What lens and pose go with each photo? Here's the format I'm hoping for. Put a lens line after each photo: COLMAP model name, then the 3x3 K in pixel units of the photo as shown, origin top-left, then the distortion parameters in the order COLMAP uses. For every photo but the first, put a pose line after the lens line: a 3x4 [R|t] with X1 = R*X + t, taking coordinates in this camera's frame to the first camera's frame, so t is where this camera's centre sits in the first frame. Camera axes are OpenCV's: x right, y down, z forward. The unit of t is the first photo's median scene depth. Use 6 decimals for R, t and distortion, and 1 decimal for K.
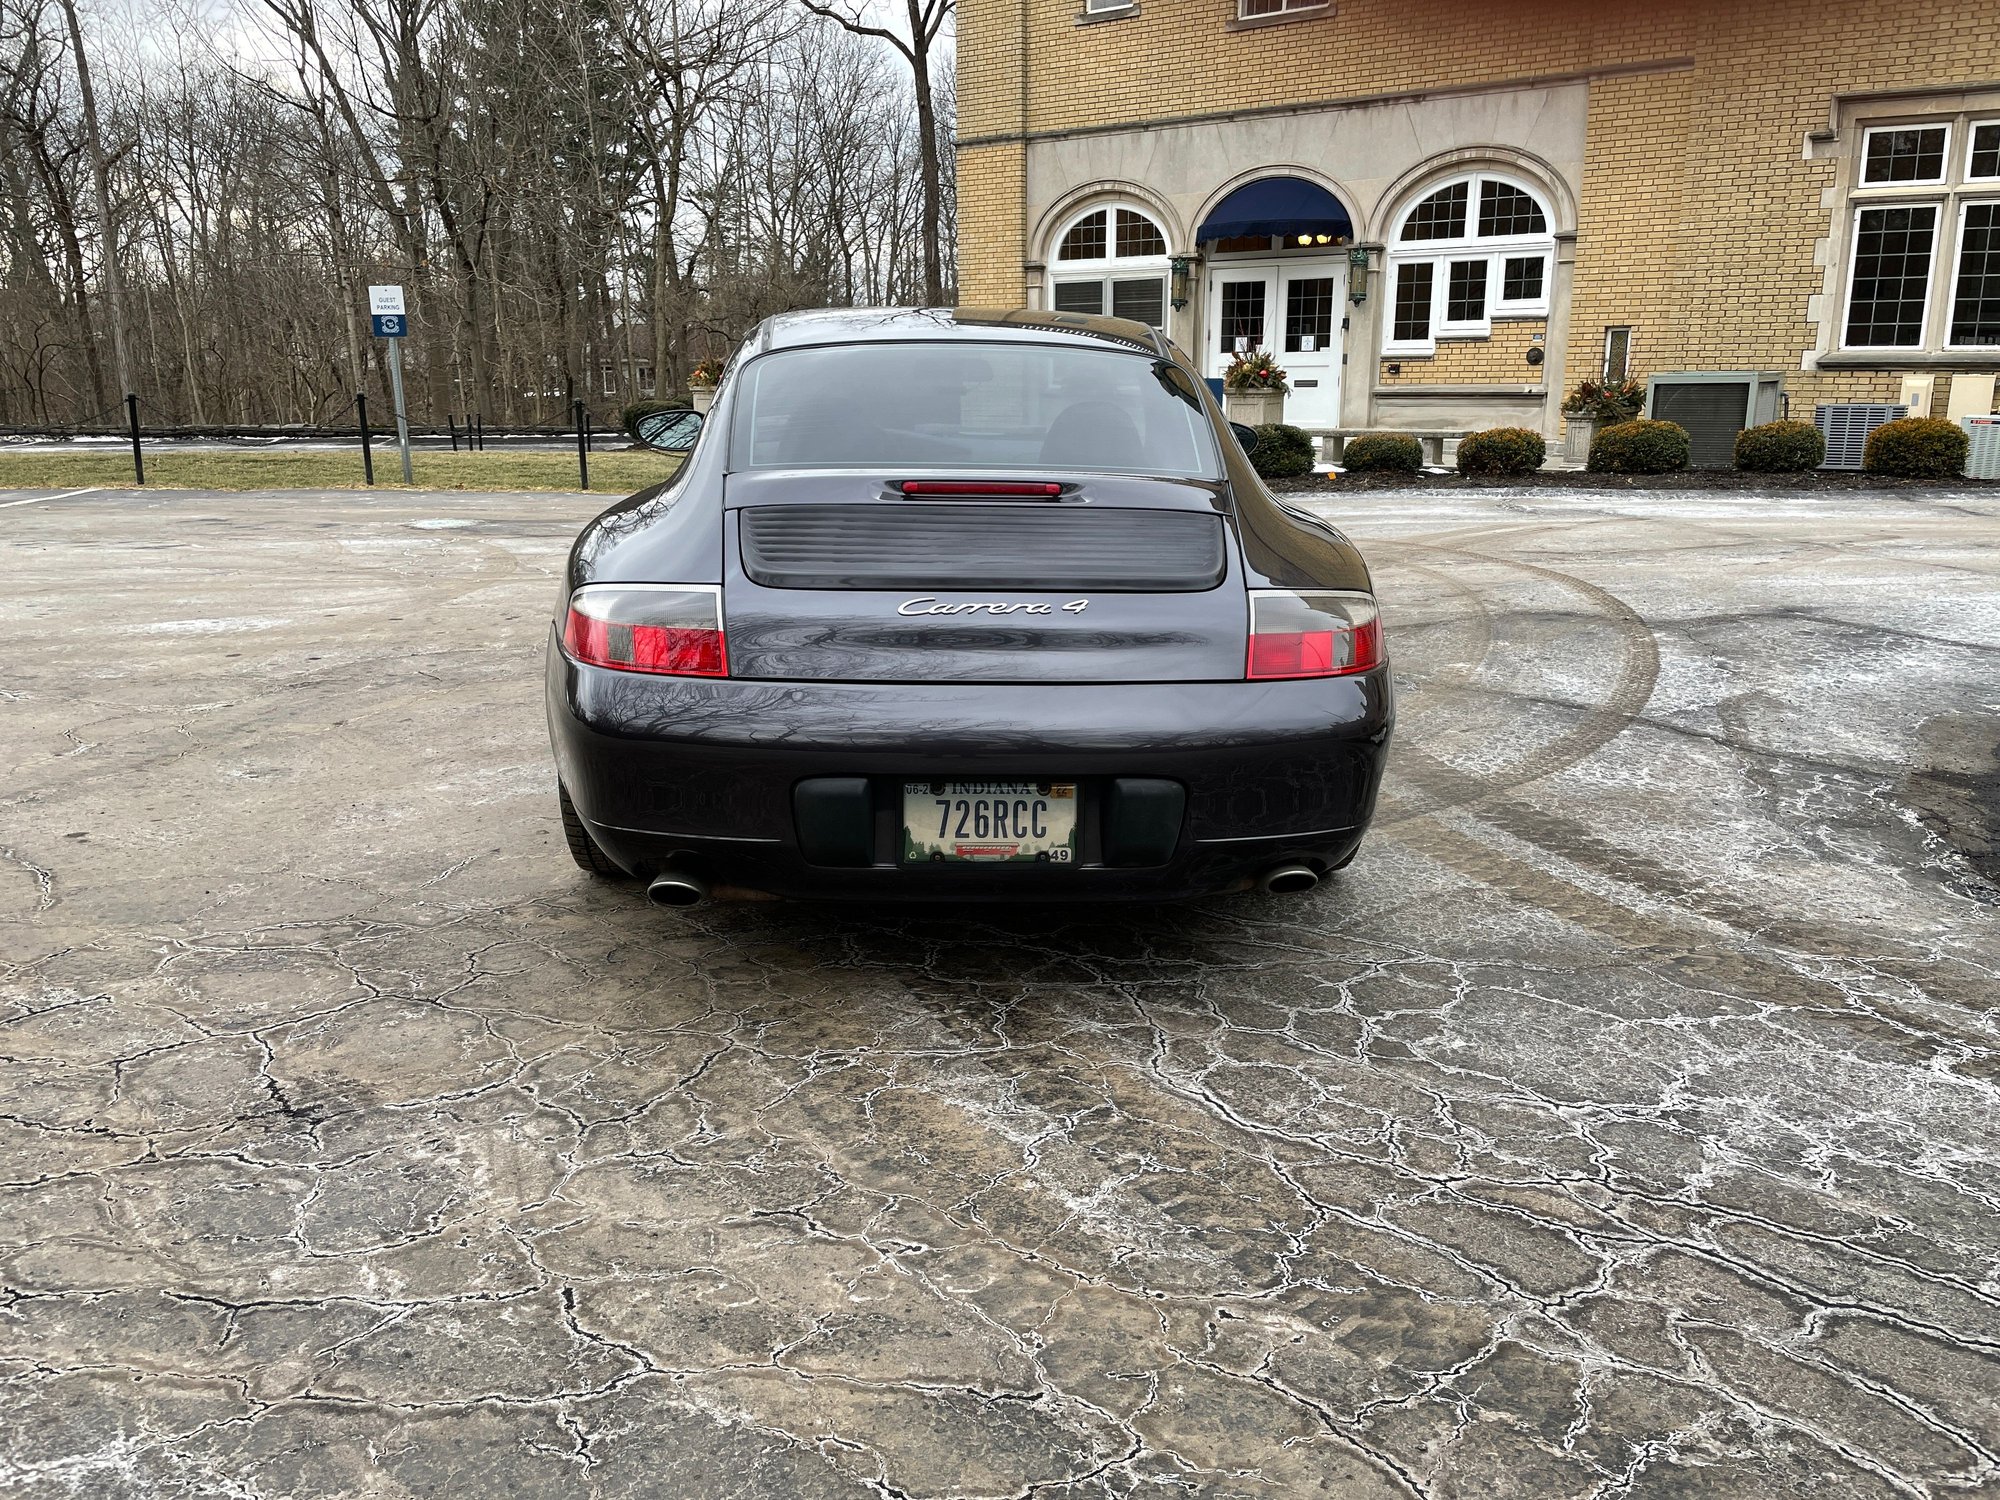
lens RADIAL K [[1516.0, 0, 994.1], [0, 1516.0, 748.1], [0, 0, 1]] dist [0.098058, -0.136290]
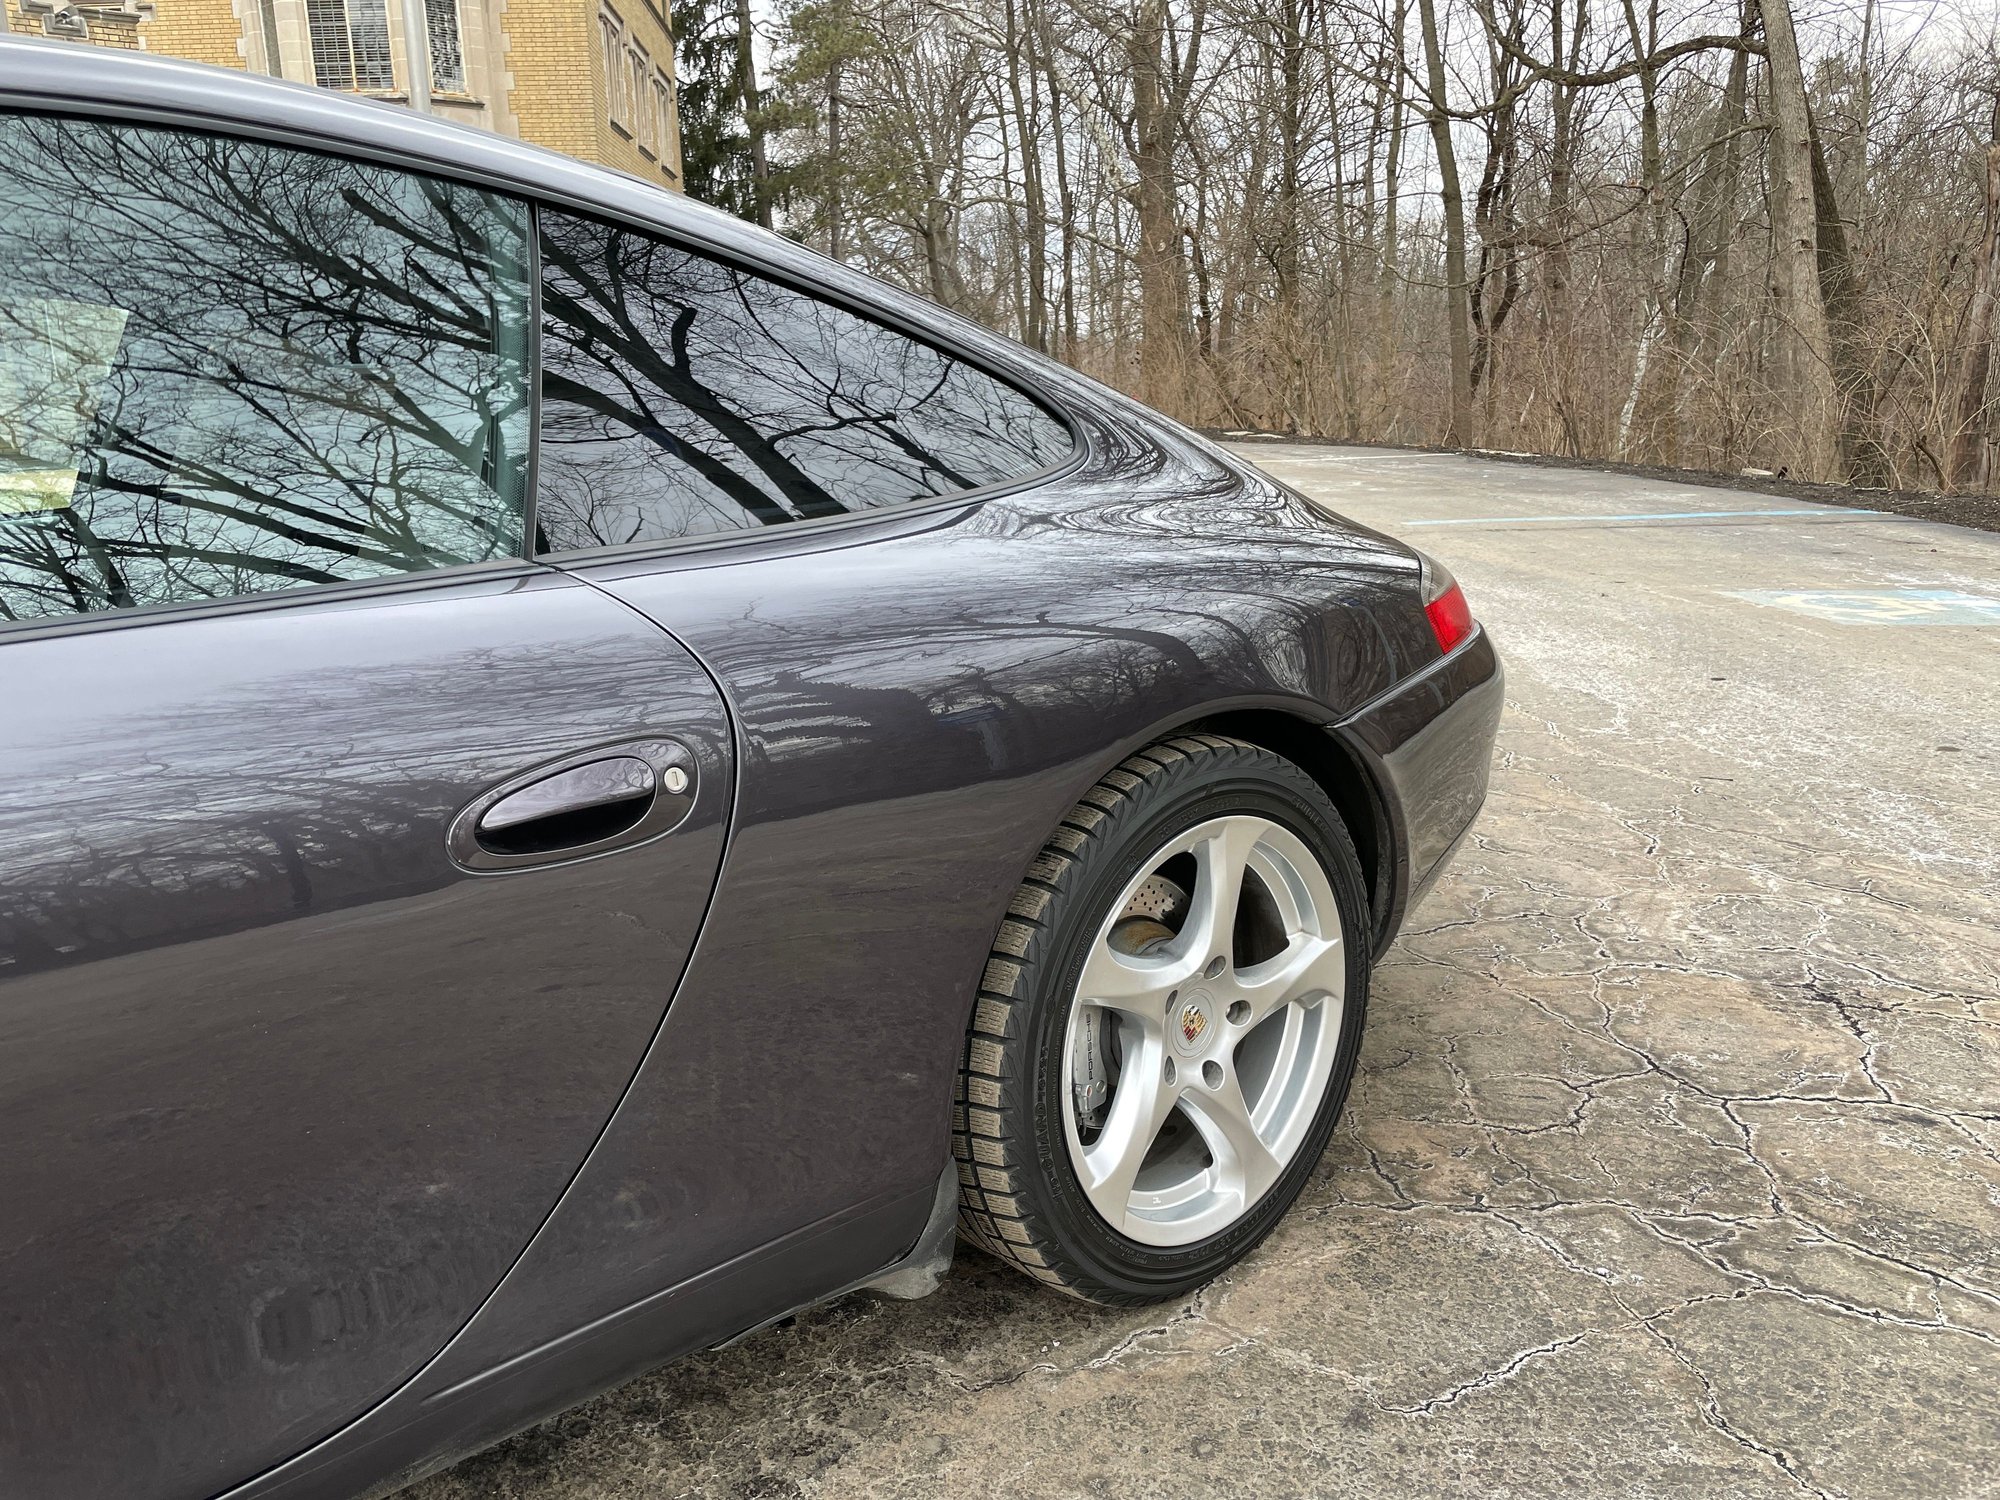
lens RADIAL K [[1518.1, 0, 974.3], [0, 1518.1, 755.5], [0, 0, 1]] dist [0.100003, -0.137383]
pose [[-0.630662, -0.171778, 0.756808, -0.126459], [0.215631, 0.898008, 0.383517, -0.063596], [-0.745499, 0.405061, -0.529299, 0.285004]]
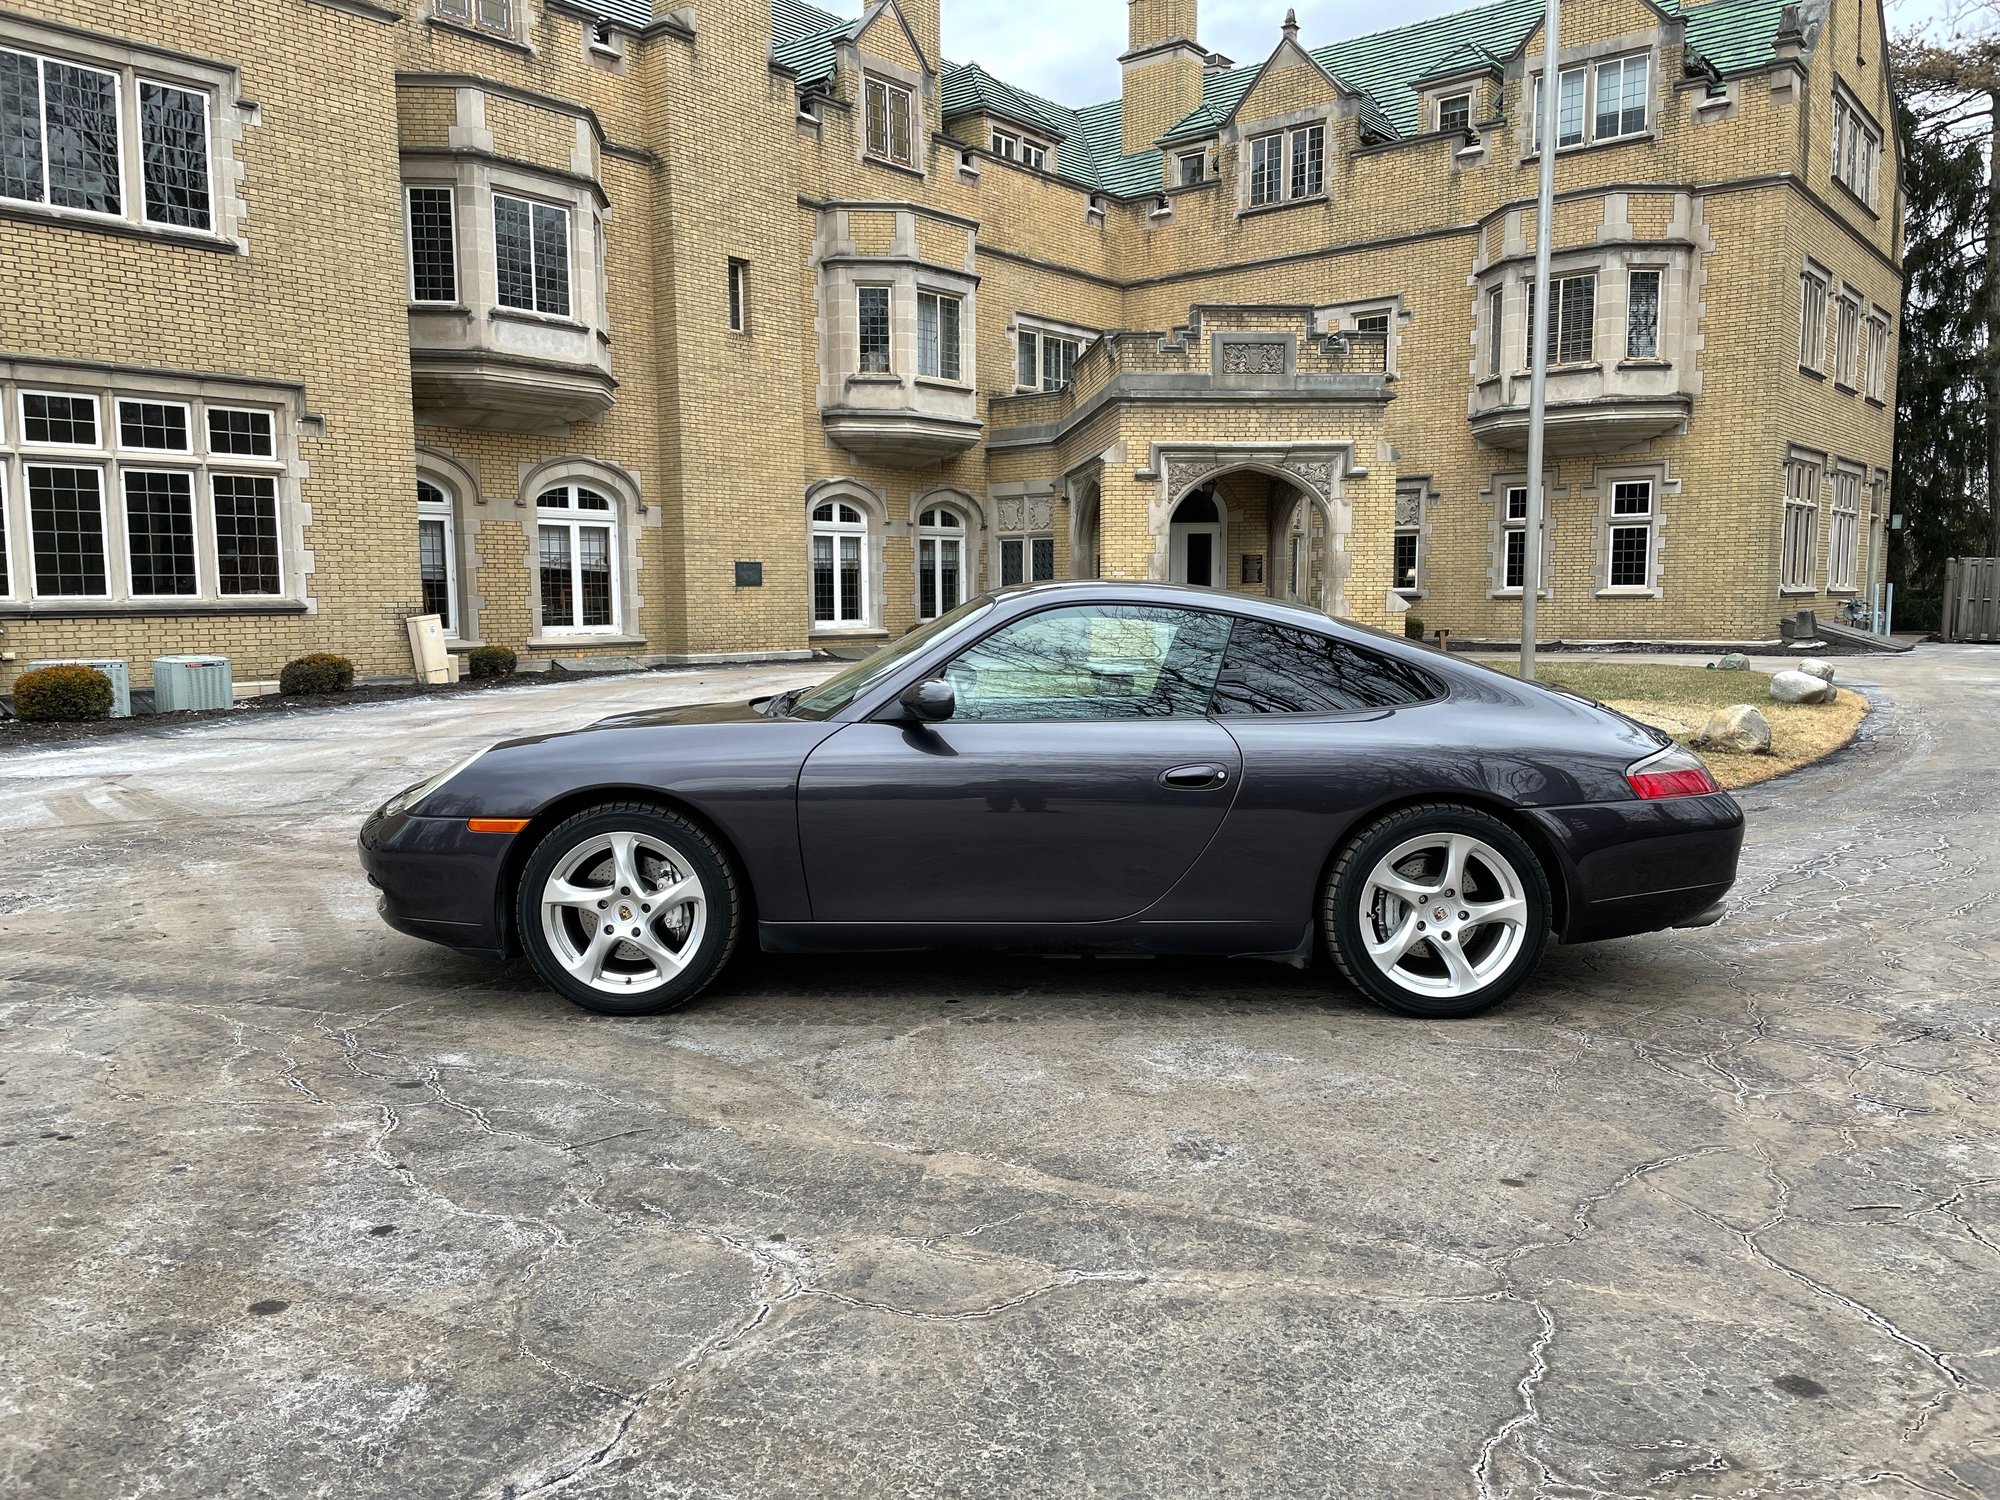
lens RADIAL K [[1516.0, 0, 994.1], [0, 1516.0, 748.1], [0, 0, 1]] dist [0.098058, -0.136290]
pose [[0.056743, -0.097111, 0.993655, -0.339161], [0.248093, 0.965412, 0.080183, -0.074177], [-0.967073, 0.241969, 0.078873, 0.273706]]
